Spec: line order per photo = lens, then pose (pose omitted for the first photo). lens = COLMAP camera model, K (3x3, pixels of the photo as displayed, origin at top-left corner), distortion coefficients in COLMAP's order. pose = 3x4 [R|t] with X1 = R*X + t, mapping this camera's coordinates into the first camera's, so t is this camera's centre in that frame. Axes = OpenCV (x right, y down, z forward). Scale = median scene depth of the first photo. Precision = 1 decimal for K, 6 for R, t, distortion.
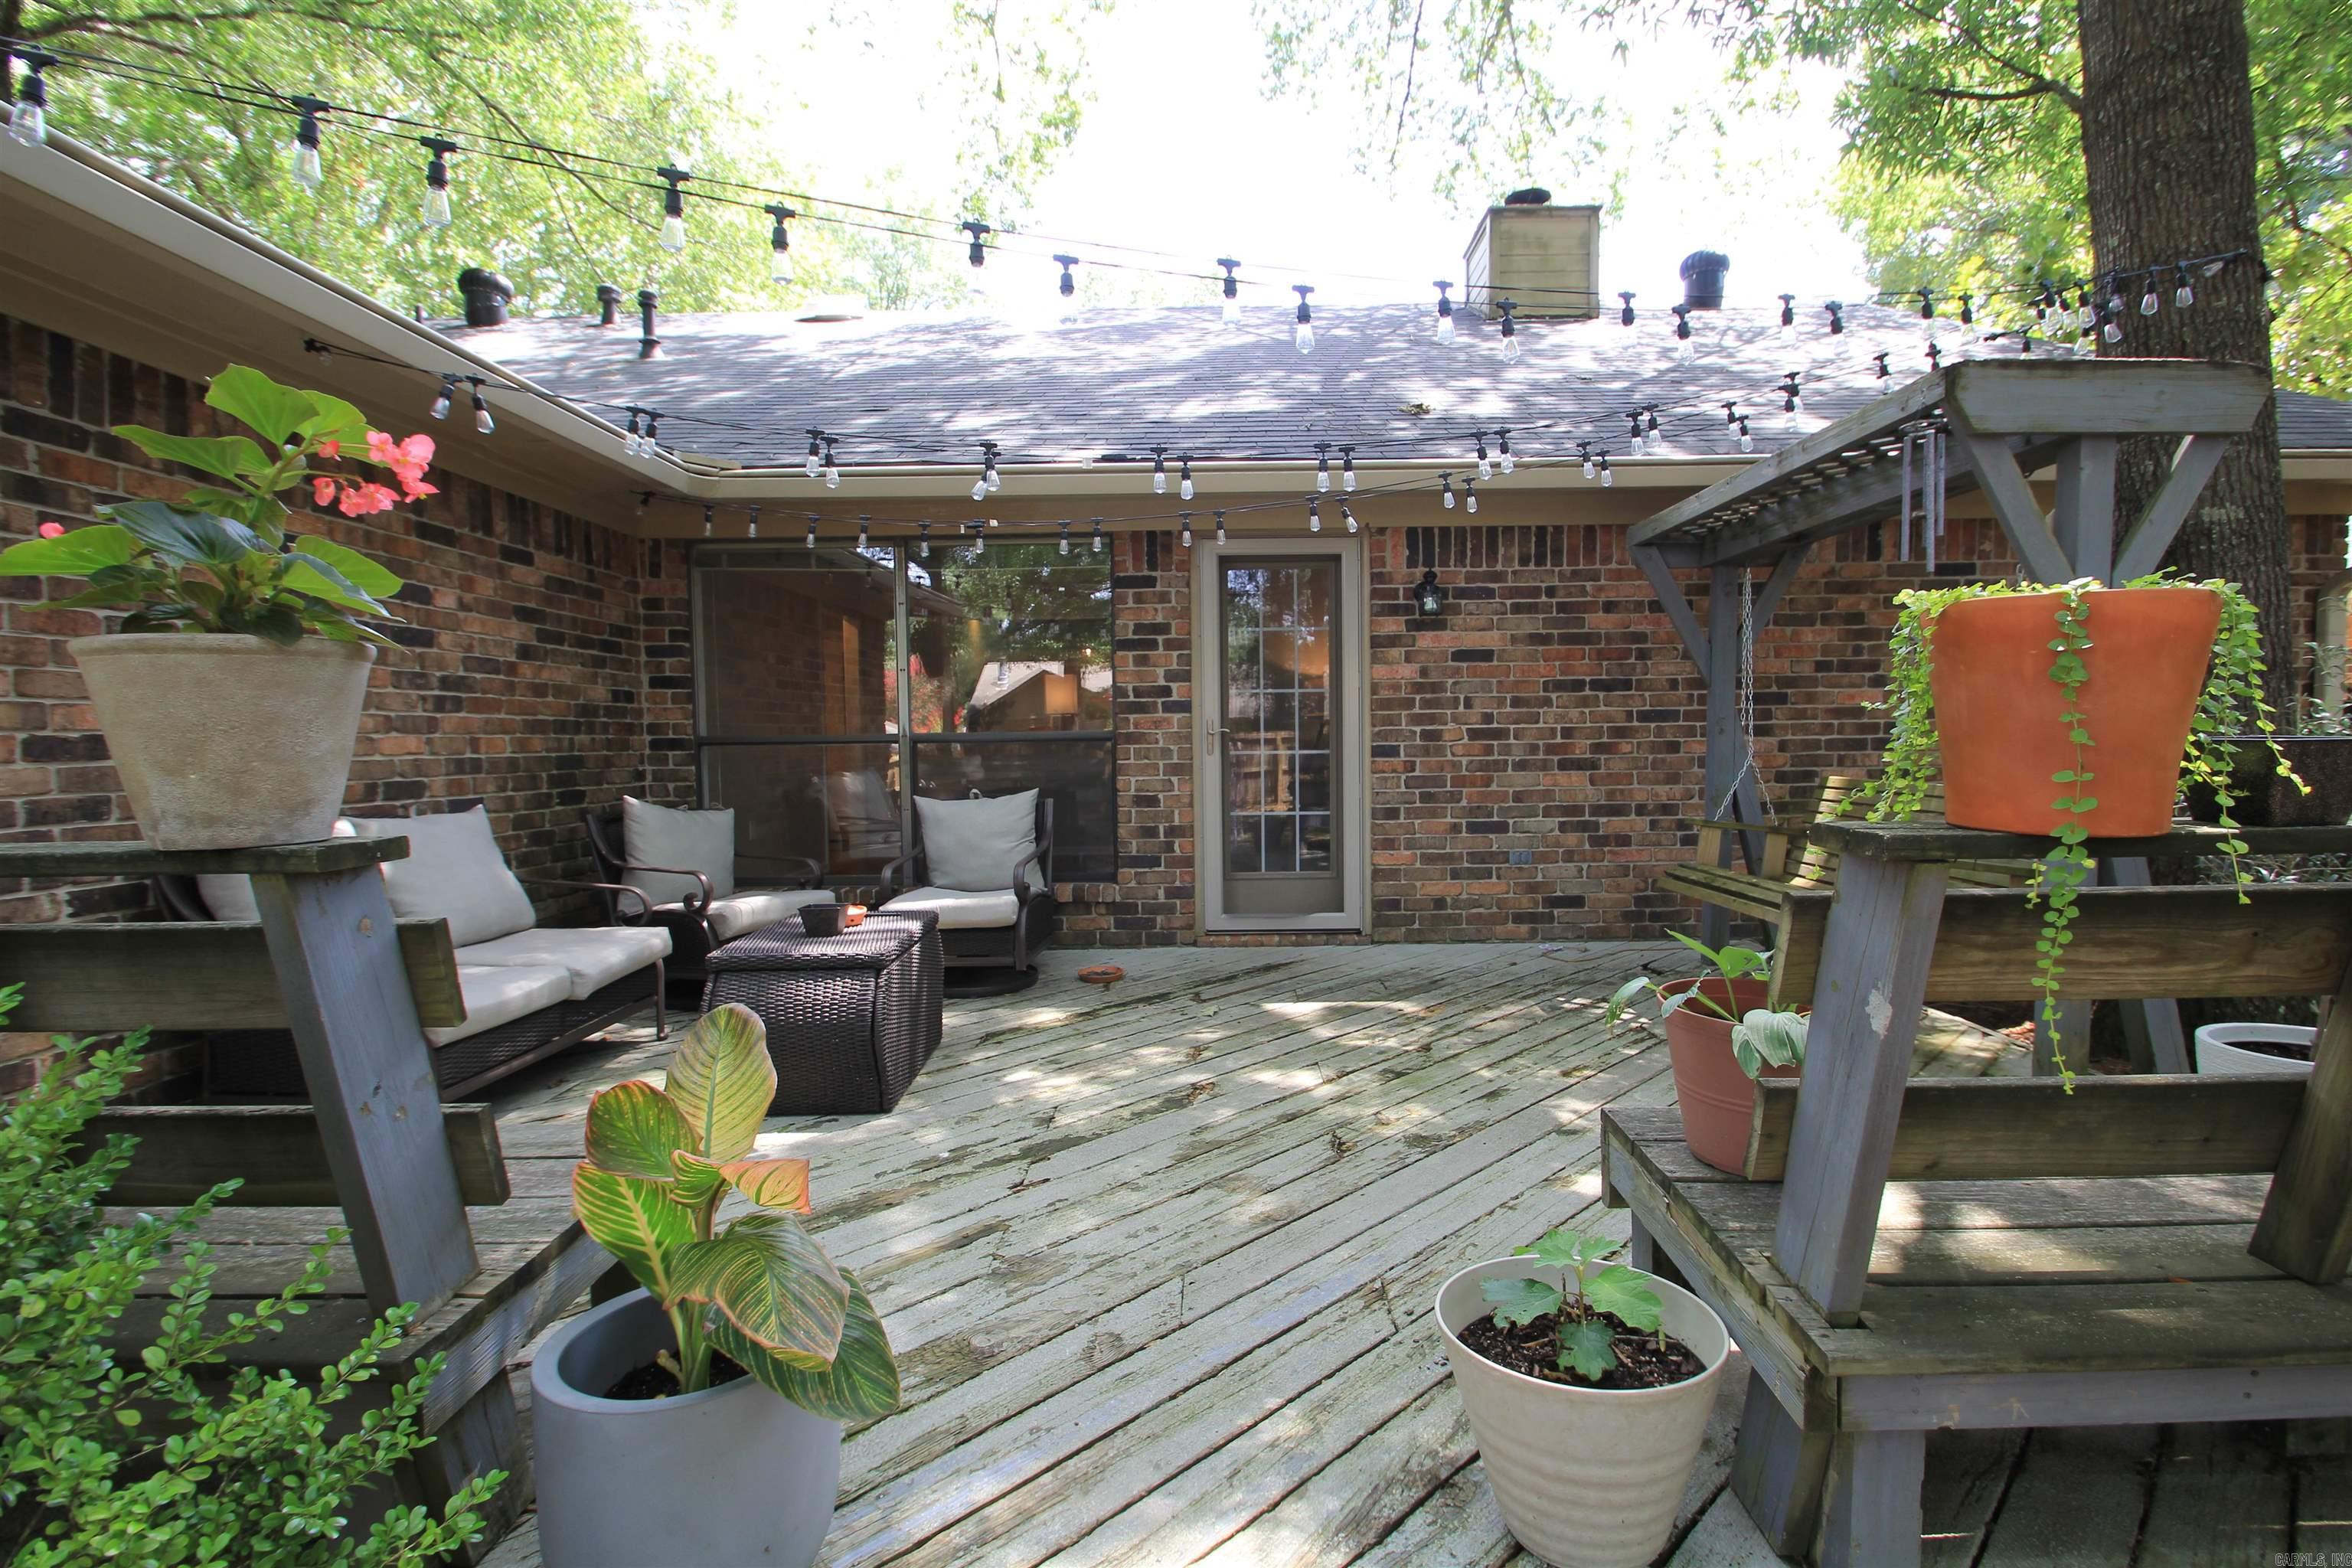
lens RADIAL K [[1092.6, 0, 1204.2], [0, 1092.6, 791.5], [0, 0, 1]] dist [0.015290, -0.016414]
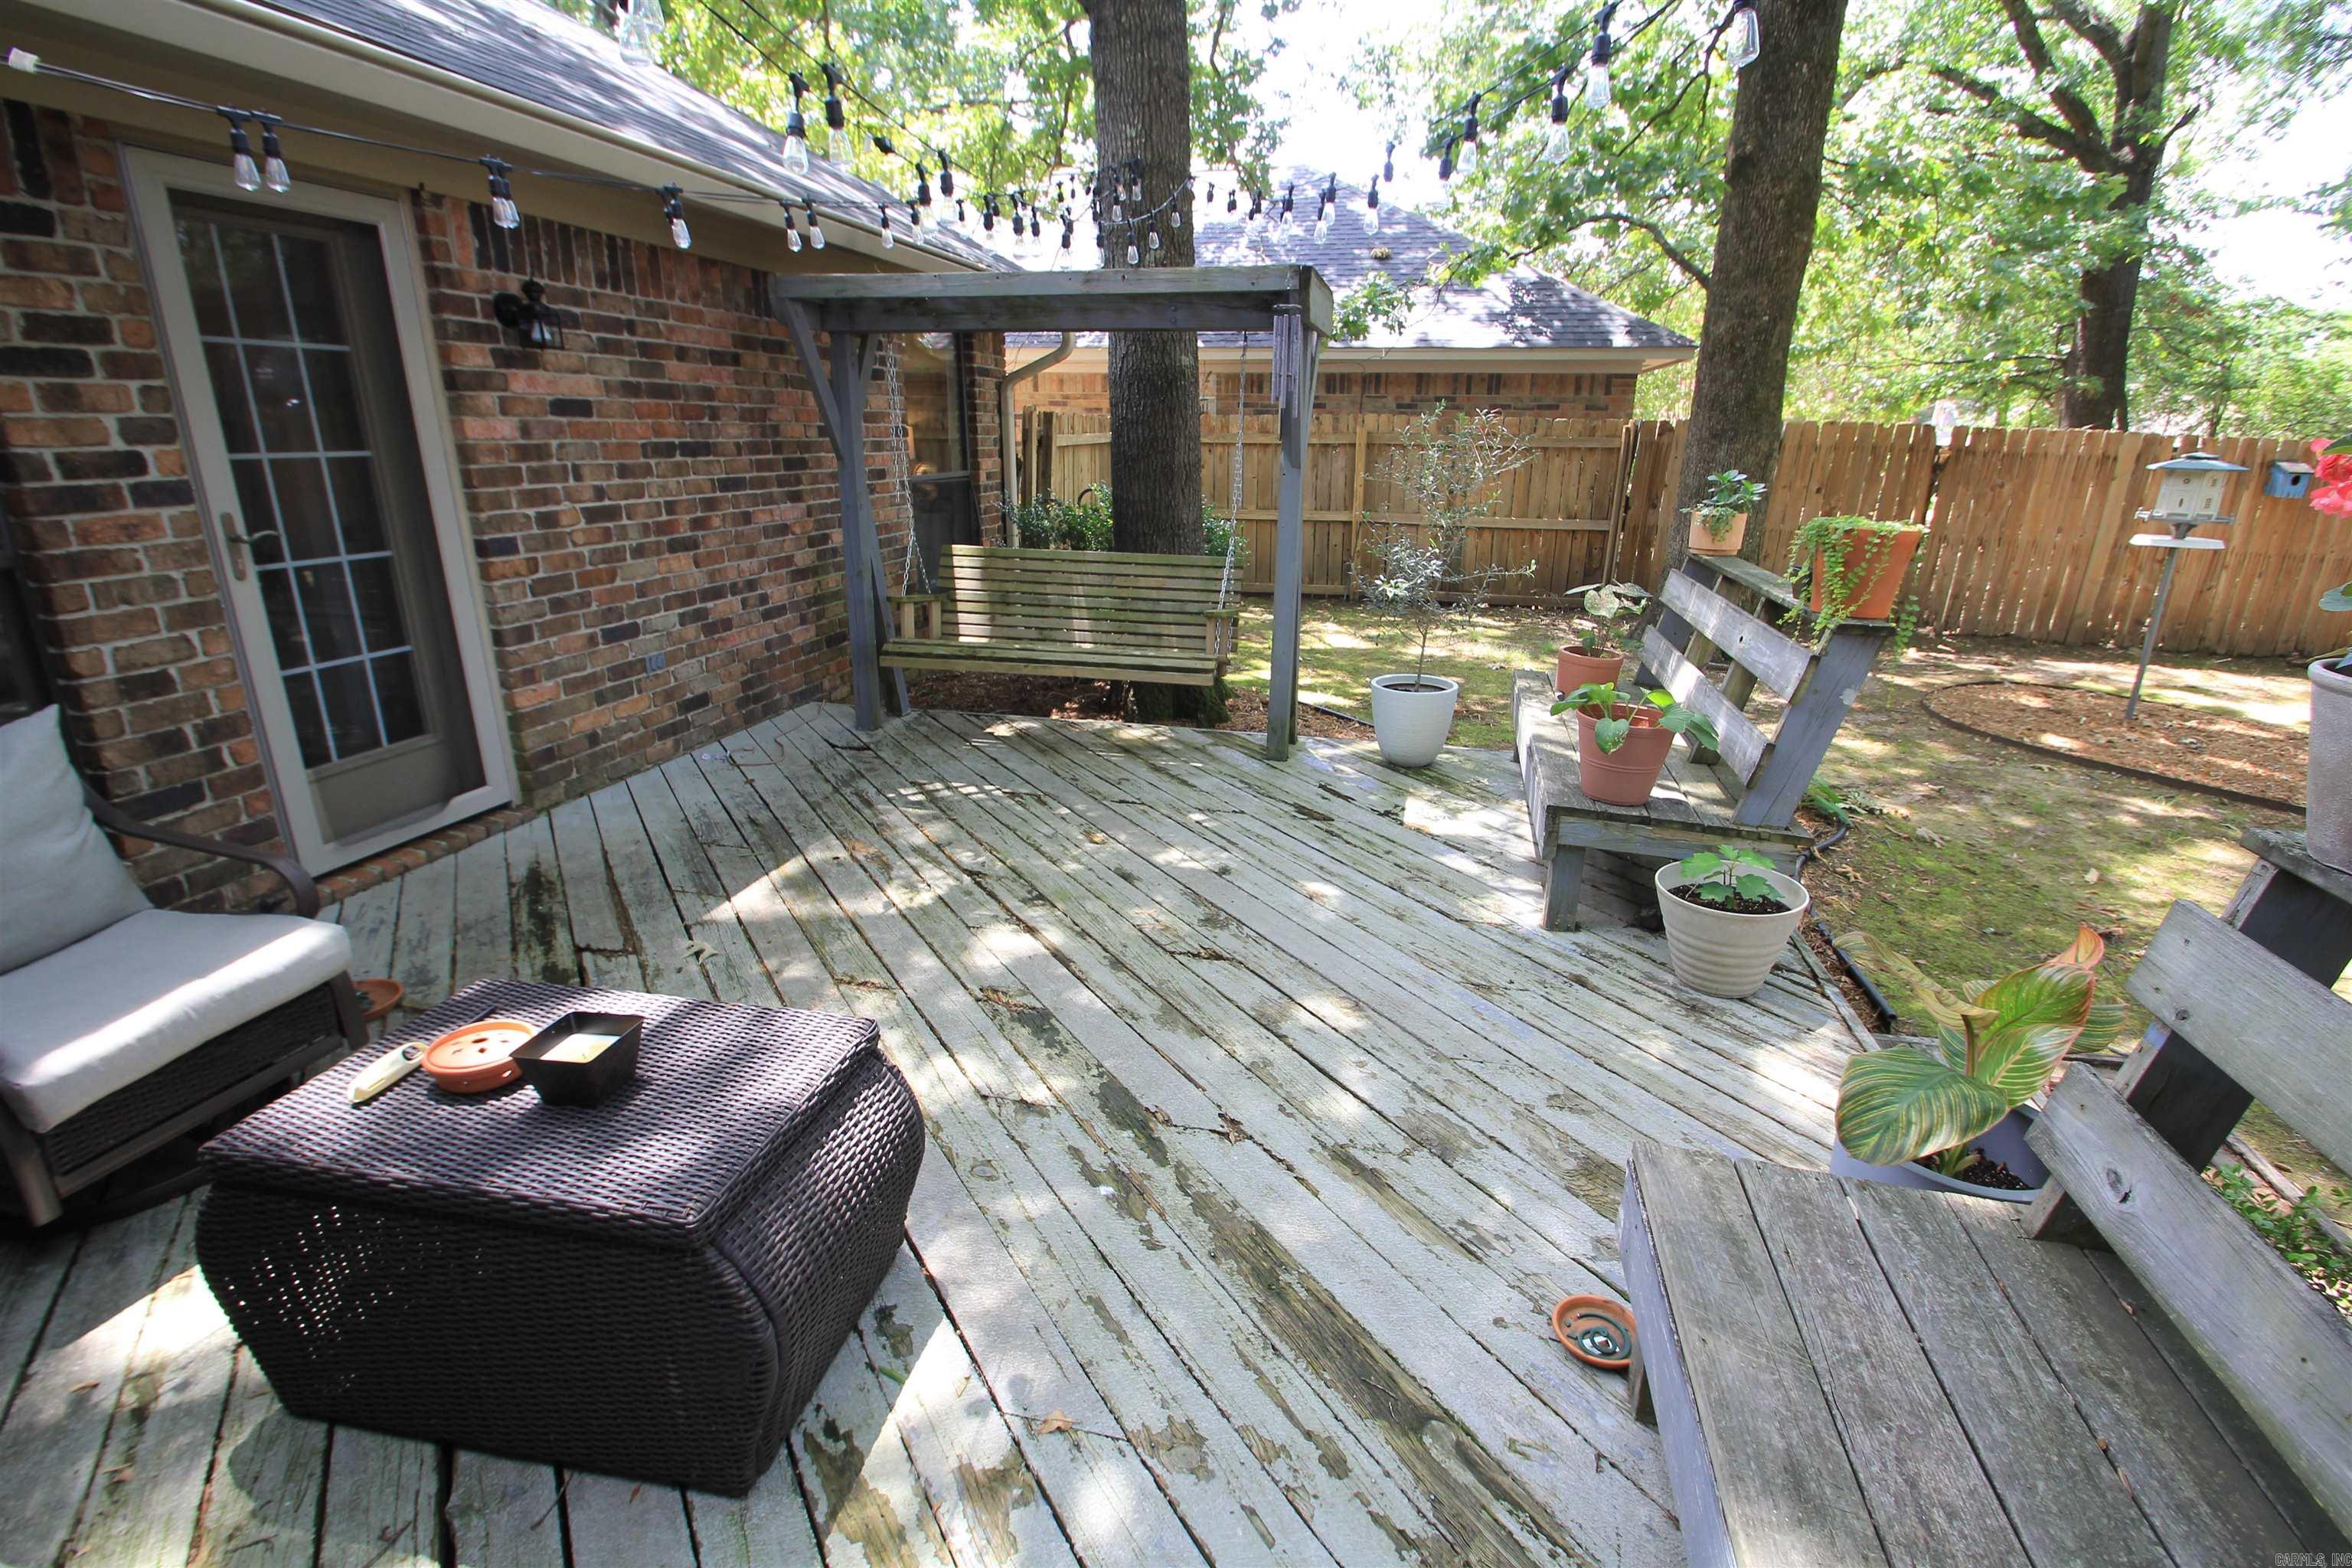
lens RADIAL K [[1089.8, 0, 1200.0], [0, 1089.8, 800.0], [0, 0, 1]] dist [0.010742, -0.016378]
pose [[0.211813, -0.297099, 0.931057, -0.440274], [0.031857, 0.954266, 0.297257, -0.076105], [-0.976791, -0.033302, 0.211590, 0.410711]]
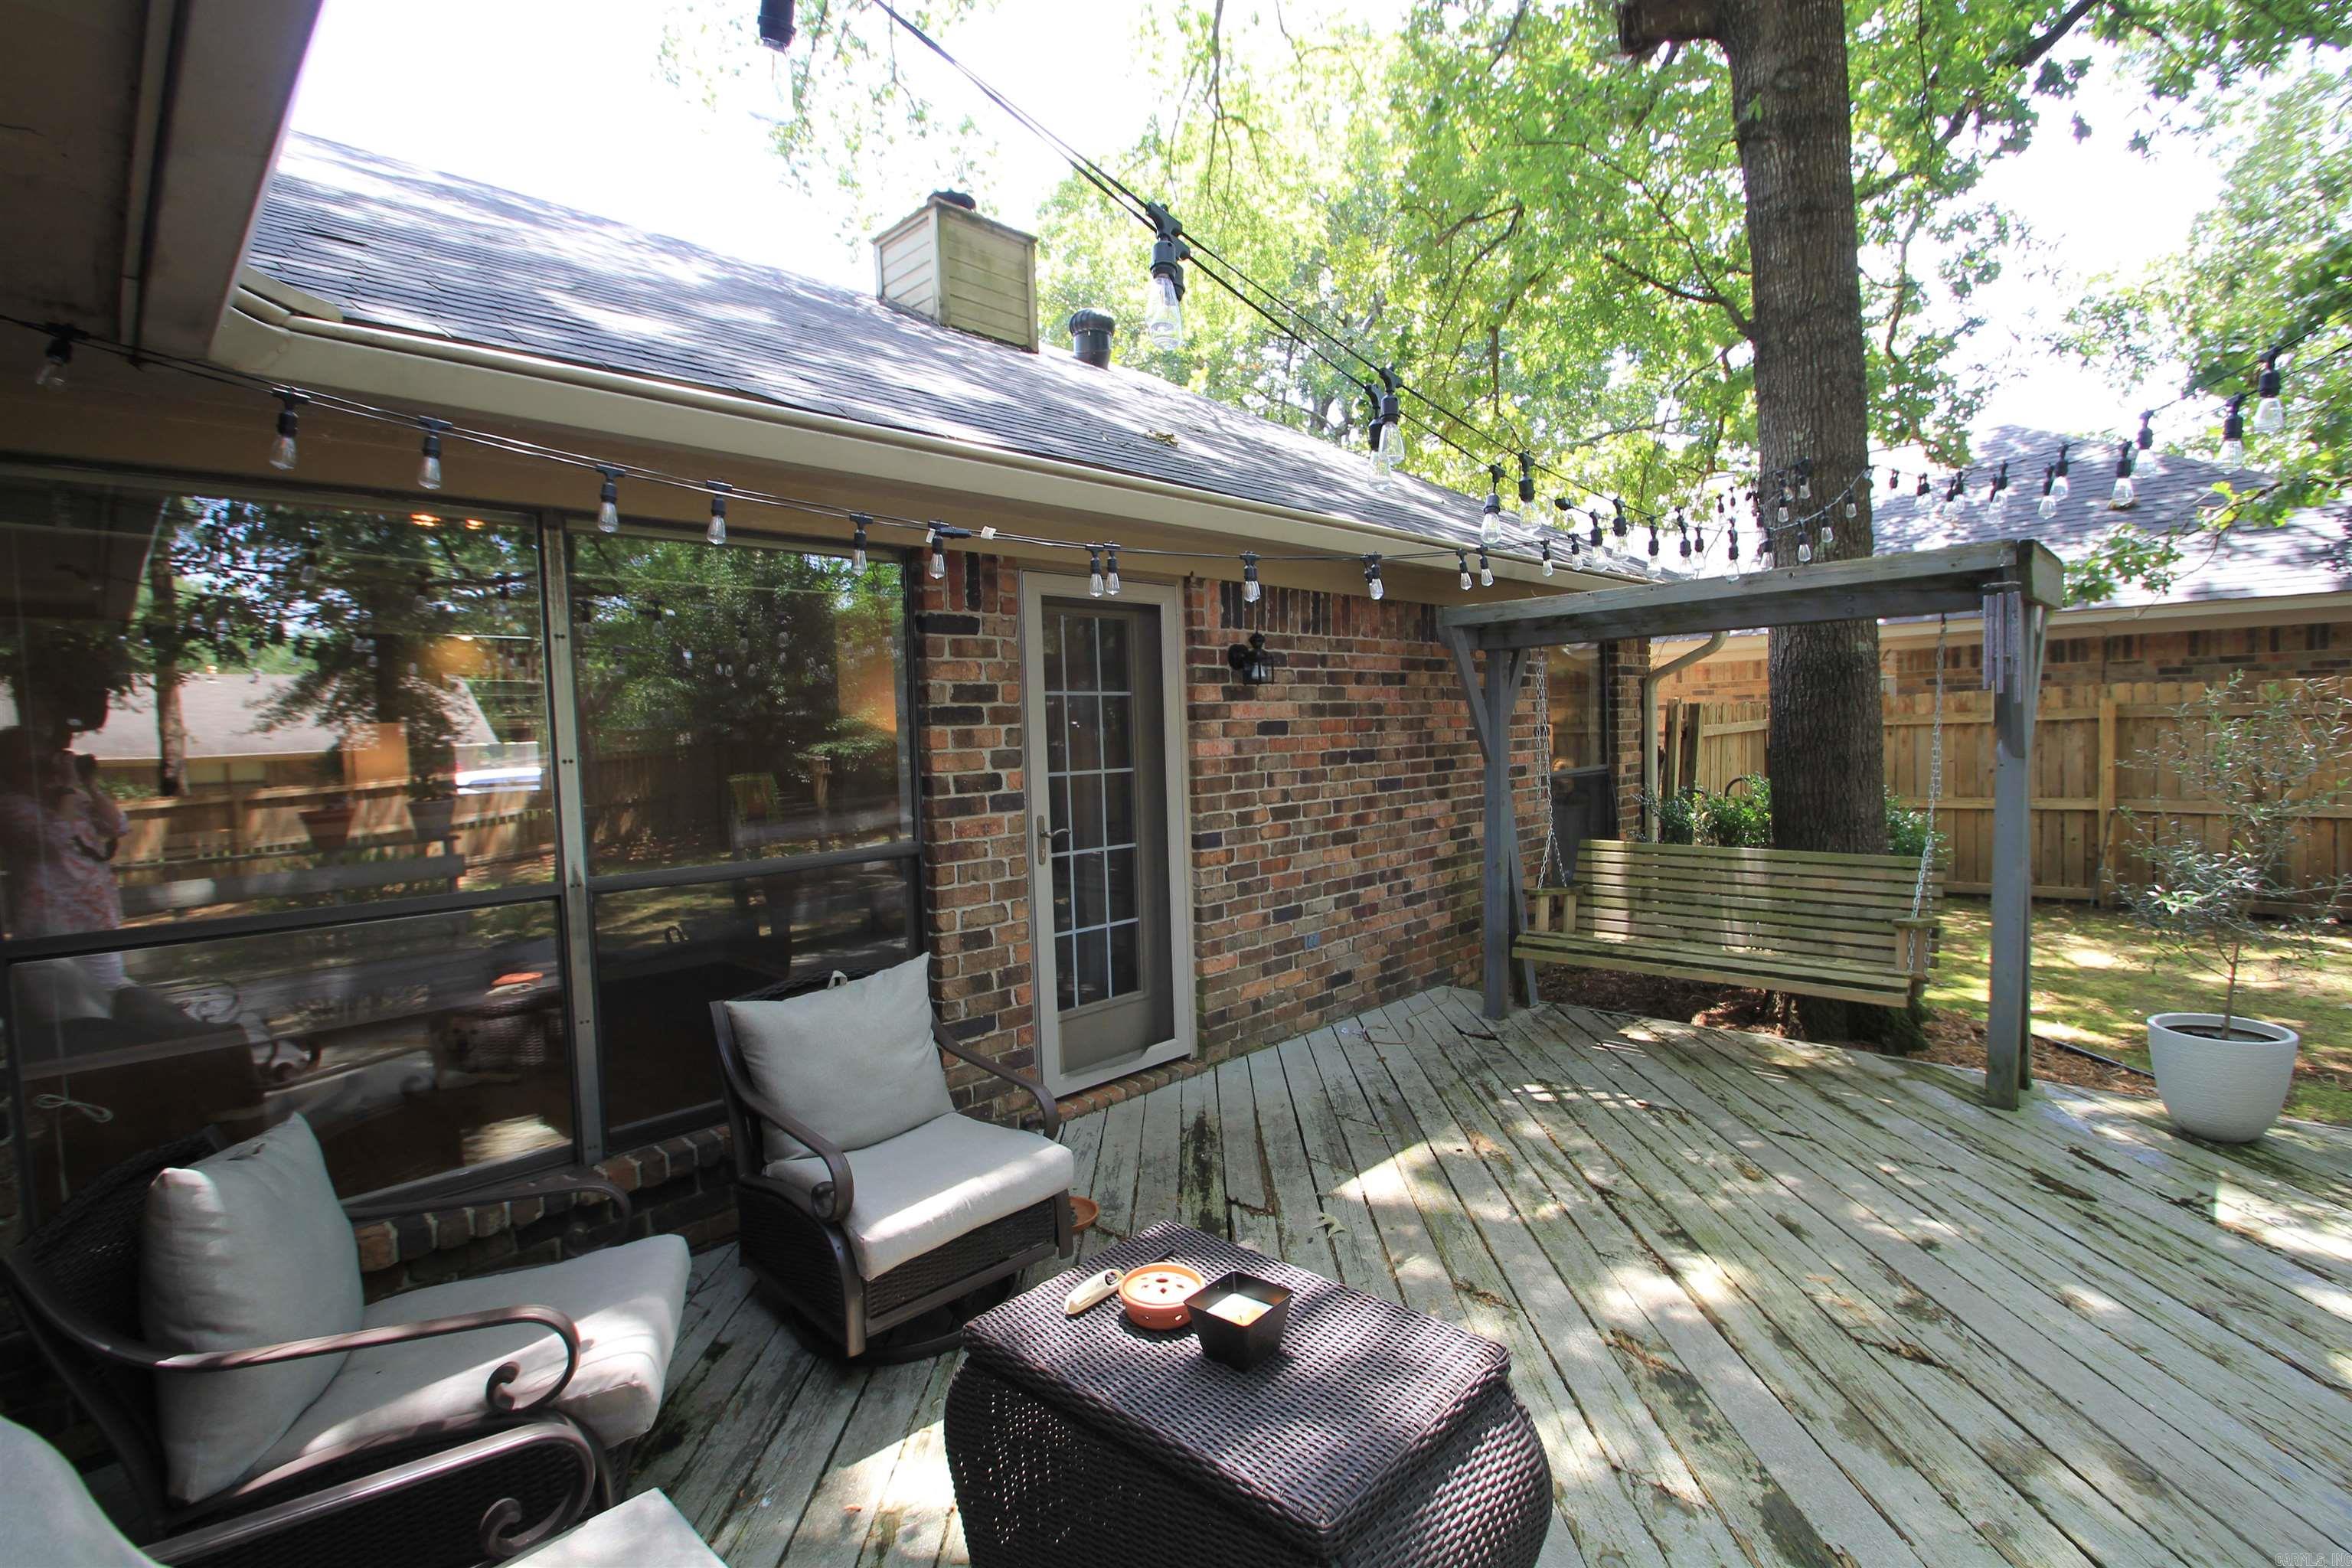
lens RADIAL K [[1089.8, 0, 1200.0], [0, 1089.8, 800.0], [0, 0, 1]] dist [0.010742, -0.016378]
pose [[0.691325, -0.055286, 0.720426, -0.451531], [0.058472, 0.998079, 0.020484, -0.086472], [-0.720174, 0.027964, 0.693229, 0.417091]]
